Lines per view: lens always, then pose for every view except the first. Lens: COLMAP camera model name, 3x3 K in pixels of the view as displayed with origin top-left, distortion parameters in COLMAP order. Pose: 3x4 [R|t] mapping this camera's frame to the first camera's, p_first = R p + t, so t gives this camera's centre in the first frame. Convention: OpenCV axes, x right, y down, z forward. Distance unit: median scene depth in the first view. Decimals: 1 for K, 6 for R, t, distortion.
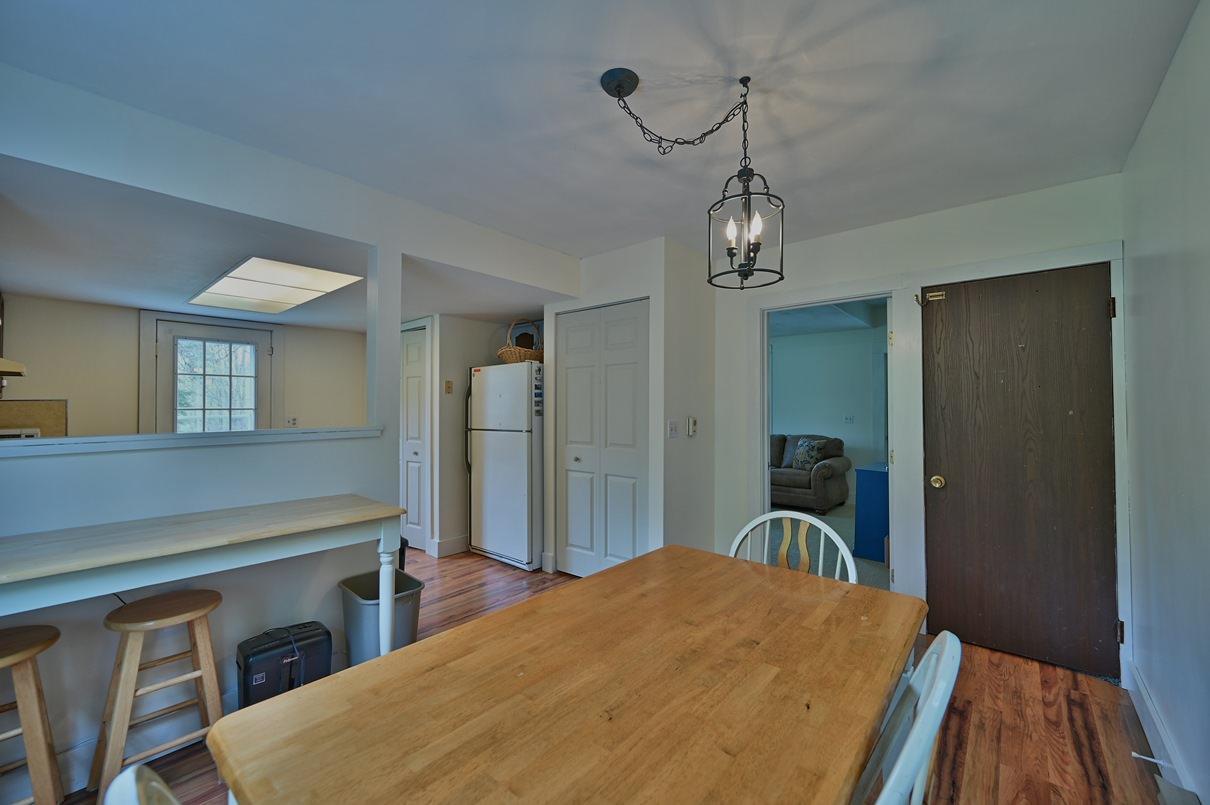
lens RADIAL K [[481.9, 0, 605.3], [0, 481.9, 405.9], [0, 0, 1]] dist [0.000471, 0.000648]
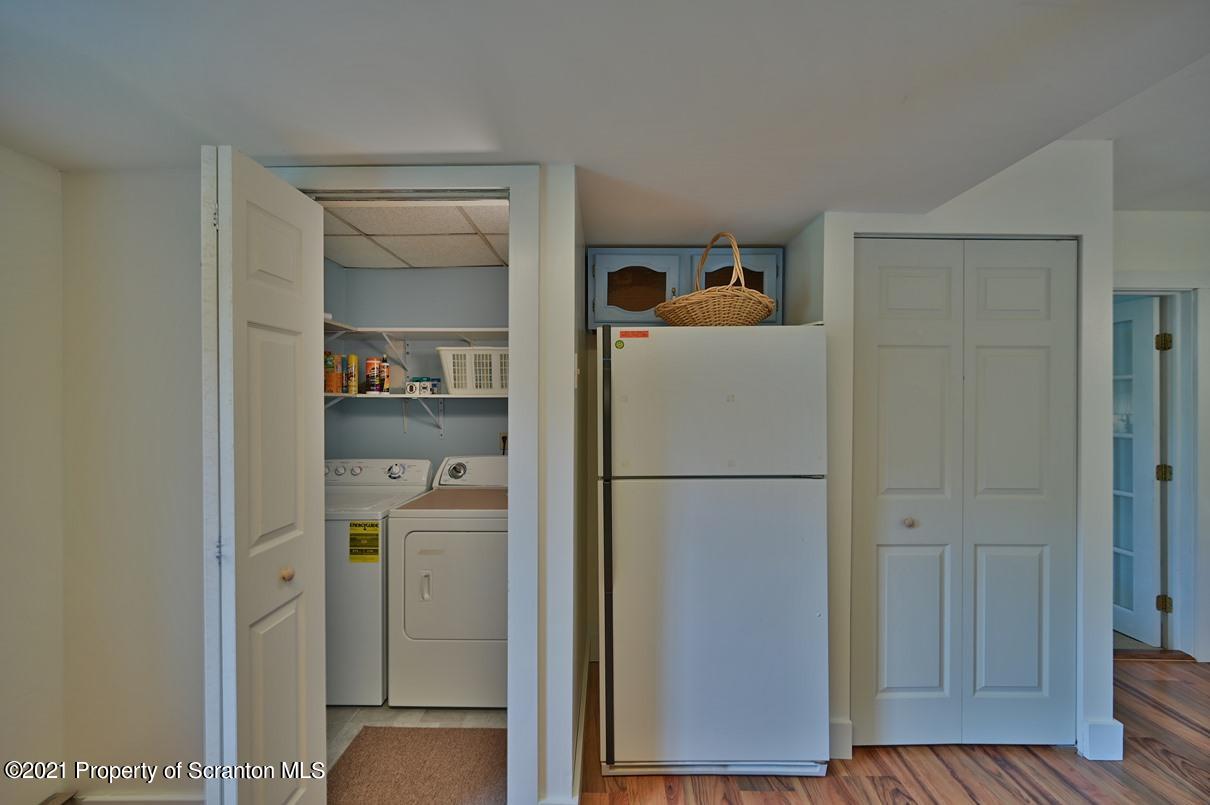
lens RADIAL K [[481.9, 0, 613.2], [0, 481.9, 402.5], [0, 0, 1]] dist [0.000471, 0.000648]
pose [[0.758053, -0.000207, 0.652193, -0.633081], [-0.007144, 0.999937, 0.008622, -0.021460], [-0.652154, -0.011195, 0.758004, 0.805571]]
